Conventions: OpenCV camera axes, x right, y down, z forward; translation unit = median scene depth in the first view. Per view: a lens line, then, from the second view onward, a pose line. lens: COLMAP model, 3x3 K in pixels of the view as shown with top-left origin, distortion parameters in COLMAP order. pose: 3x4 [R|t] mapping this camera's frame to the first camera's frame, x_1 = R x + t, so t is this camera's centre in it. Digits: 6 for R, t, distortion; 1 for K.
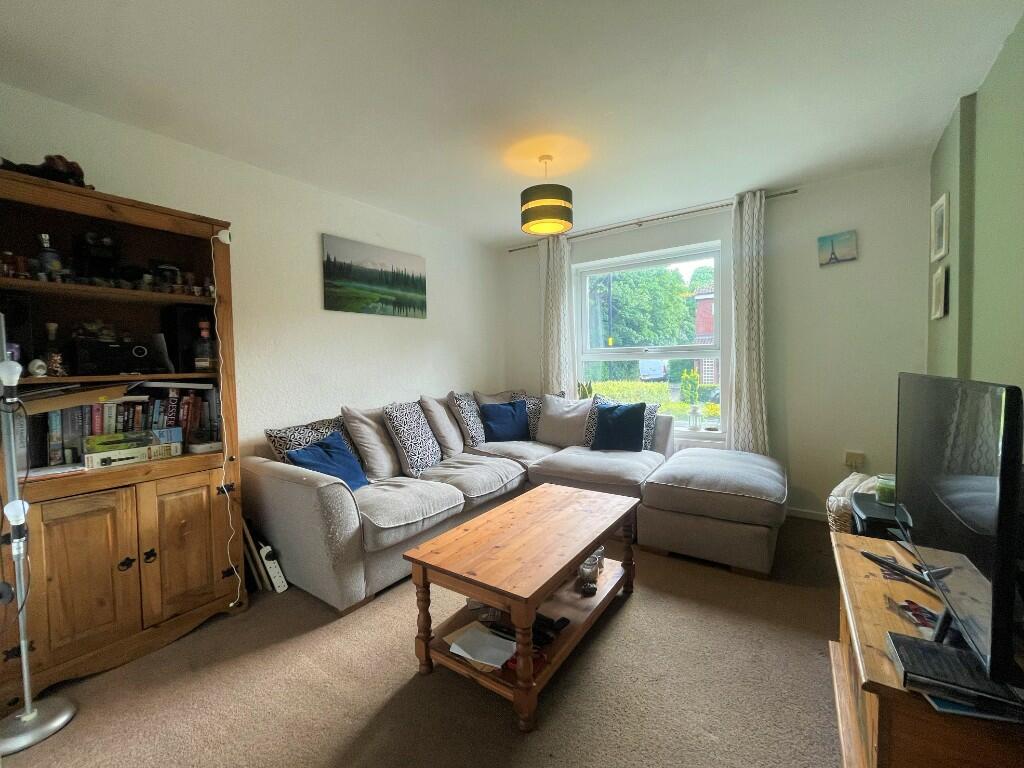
lens RADIAL K [[417.3, 0, 514.1], [0, 417.3, 377.7], [0, 0, 1]] dist [-0.000330, 0.000011]
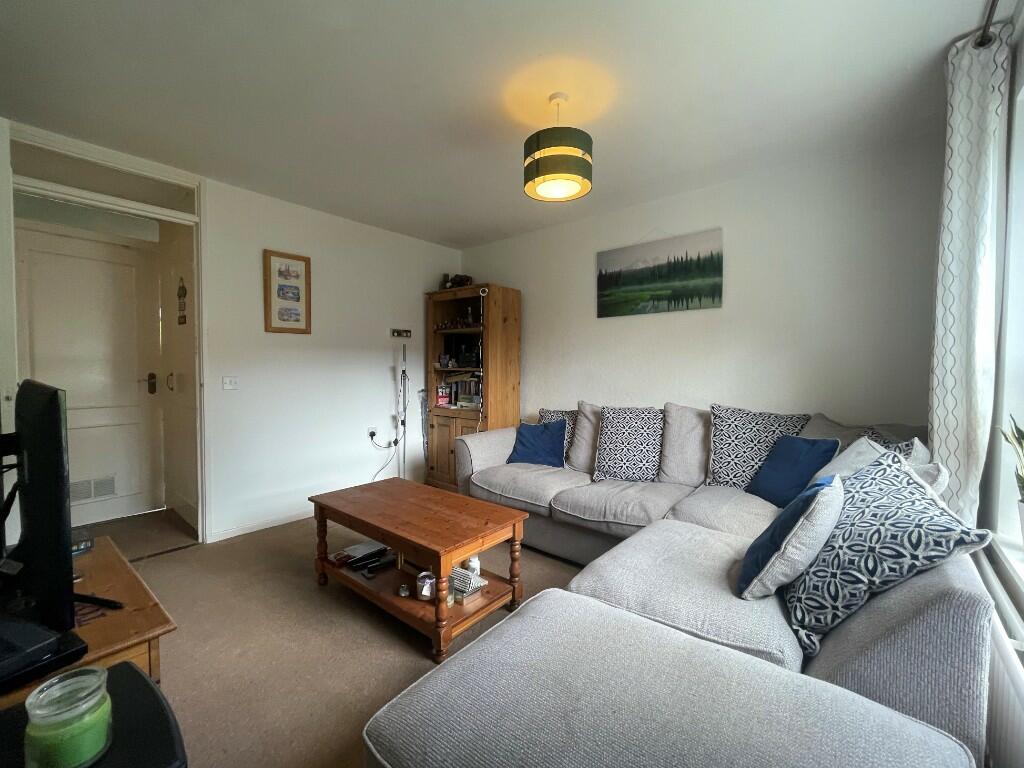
lens RADIAL K [[414.8, 0, 512.0], [0, 414.8, 384.0], [0, 0, 1]] dist [0.000219, 0.000022]
pose [[-0.069264, 0.056795, -0.995980, 0.695729], [-0.043789, 0.997243, 0.059912, -0.035955], [0.996637, 0.047763, -0.066586, 0.810036]]
